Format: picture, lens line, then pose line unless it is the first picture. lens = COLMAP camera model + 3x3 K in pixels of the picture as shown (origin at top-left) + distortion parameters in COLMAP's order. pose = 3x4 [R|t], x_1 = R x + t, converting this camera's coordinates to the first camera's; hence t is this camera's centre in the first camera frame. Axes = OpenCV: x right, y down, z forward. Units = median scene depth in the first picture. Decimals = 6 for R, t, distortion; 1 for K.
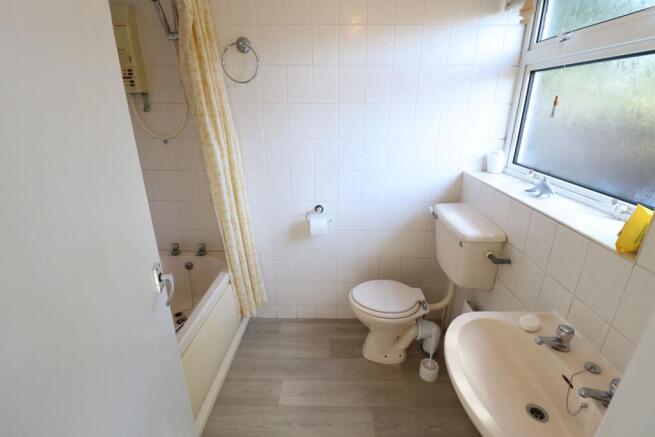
lens RADIAL K [[306.7, 0, 332.5], [0, 306.7, 216.1], [0, 0, 1]] dist [-0.001438, -0.000560]
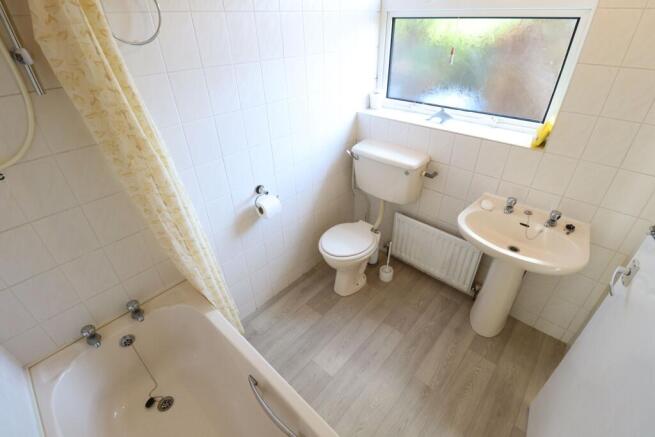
lens RADIAL K [[306.7, 0, 332.5], [0, 306.7, 216.1], [0, 0, 1]] dist [-0.001438, -0.000560]
pose [[0.653513, -0.423344, 0.627455, -0.557396], [0.272686, 0.904980, 0.326580, -0.208529], [-0.706090, -0.042327, 0.706856, 0.258220]]
